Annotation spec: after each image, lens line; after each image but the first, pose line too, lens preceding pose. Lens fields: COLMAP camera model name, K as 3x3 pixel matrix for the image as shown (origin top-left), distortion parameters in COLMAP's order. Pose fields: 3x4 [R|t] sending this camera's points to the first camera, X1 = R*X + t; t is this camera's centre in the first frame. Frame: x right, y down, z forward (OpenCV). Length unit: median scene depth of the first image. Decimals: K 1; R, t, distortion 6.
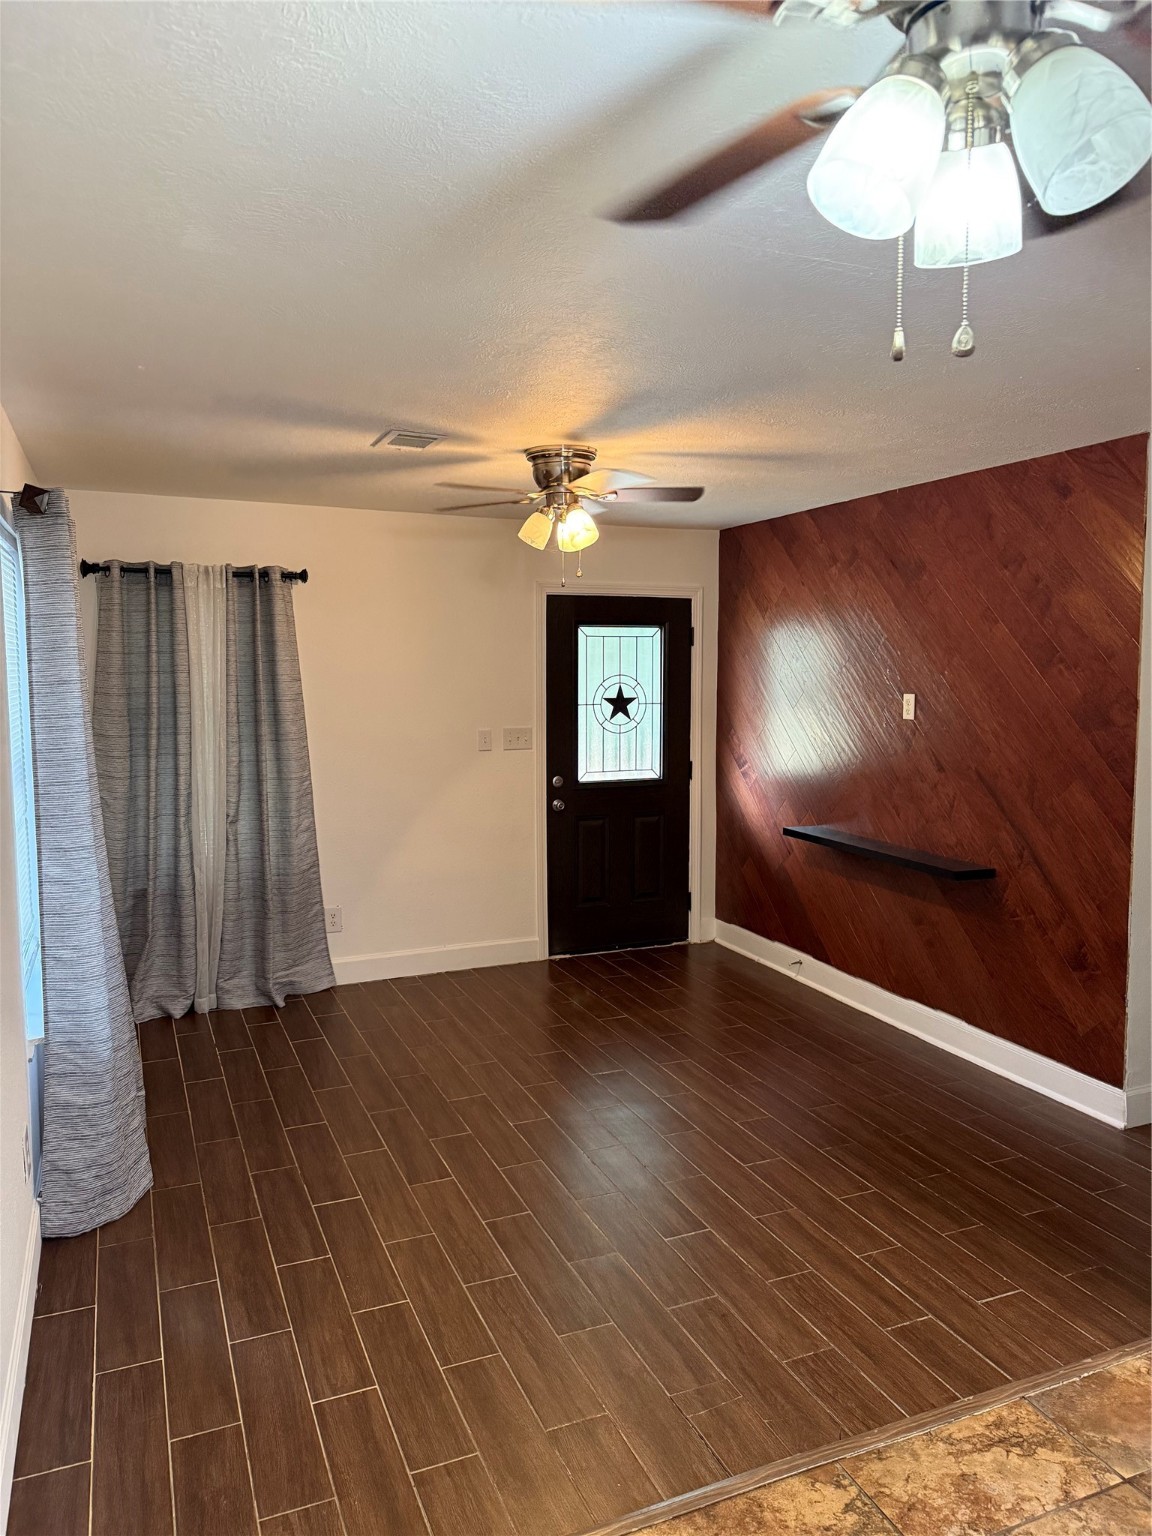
lens RADIAL K [[1076.9, 0, 570.4], [0, 1076.9, 767.7], [0, 0, 1]] dist [0.056130, -0.058974]
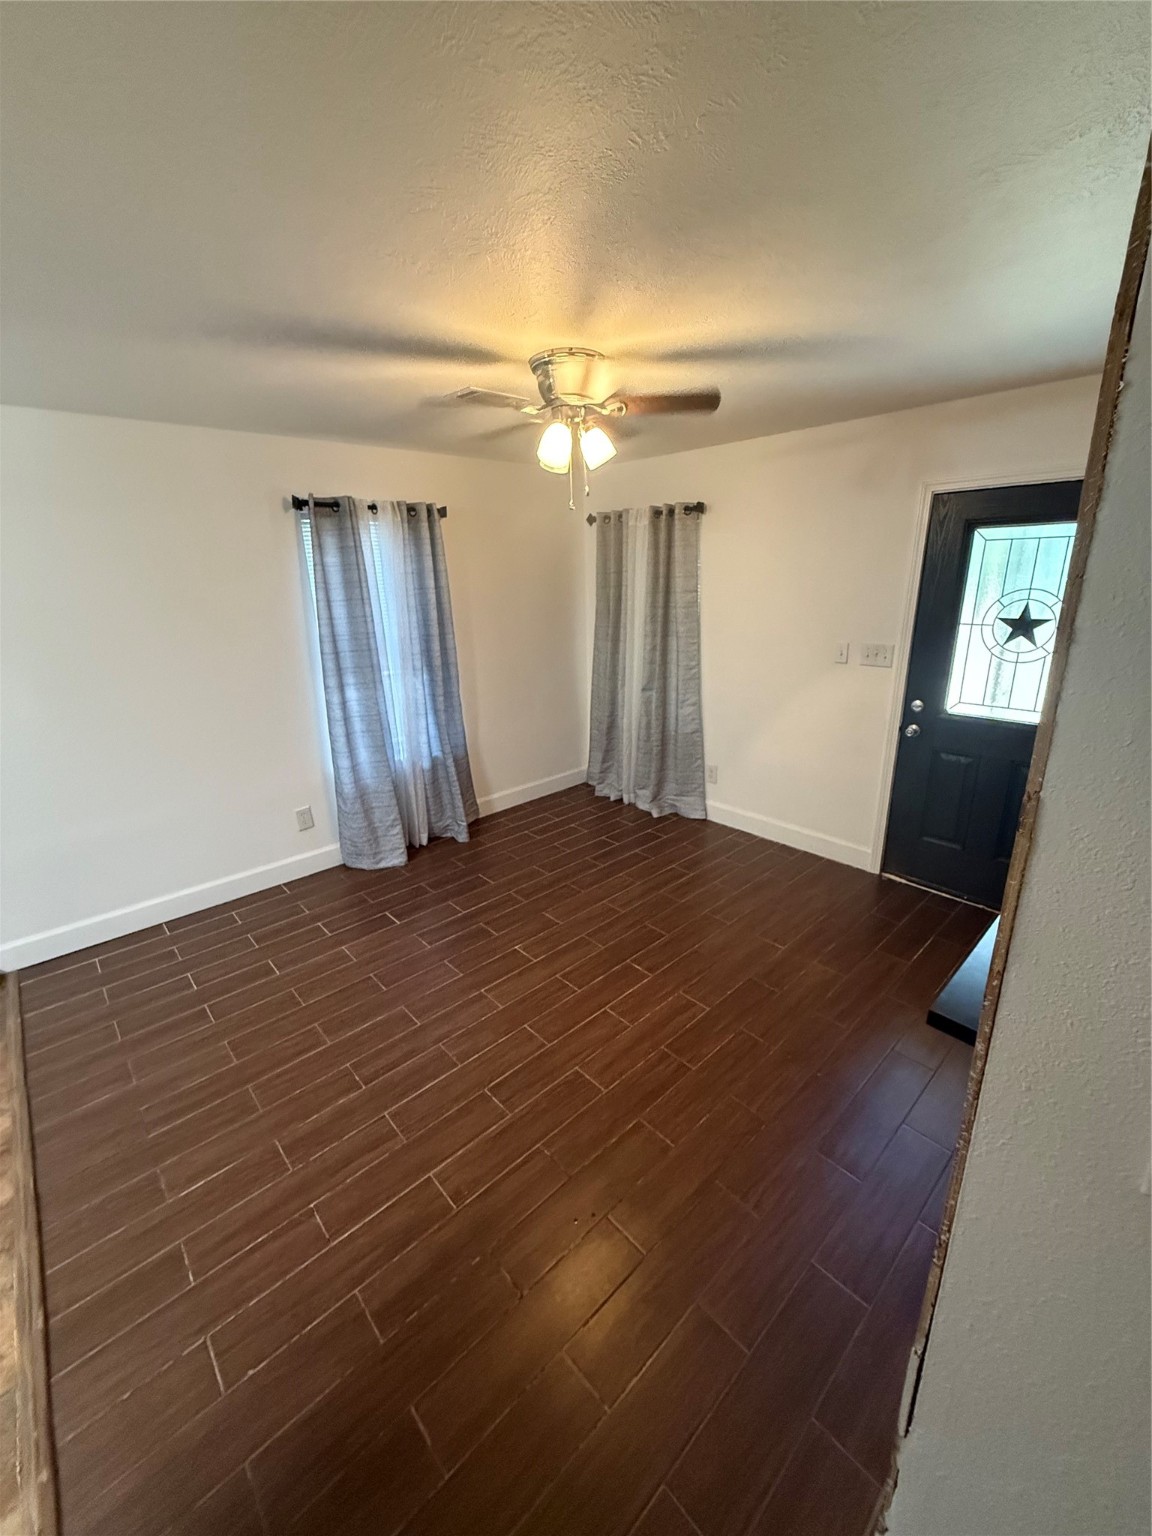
lens RADIAL K [[613.3, 0, 570.9], [0, 613.3, 760.2], [0, 0, 1]] dist [0.006291, -0.000500]
pose [[0.332550, 0.270492, -0.903463, 0.420312], [-0.065218, 0.962288, 0.264098, -0.069210], [0.940828, -0.028904, 0.337650, 0.581923]]
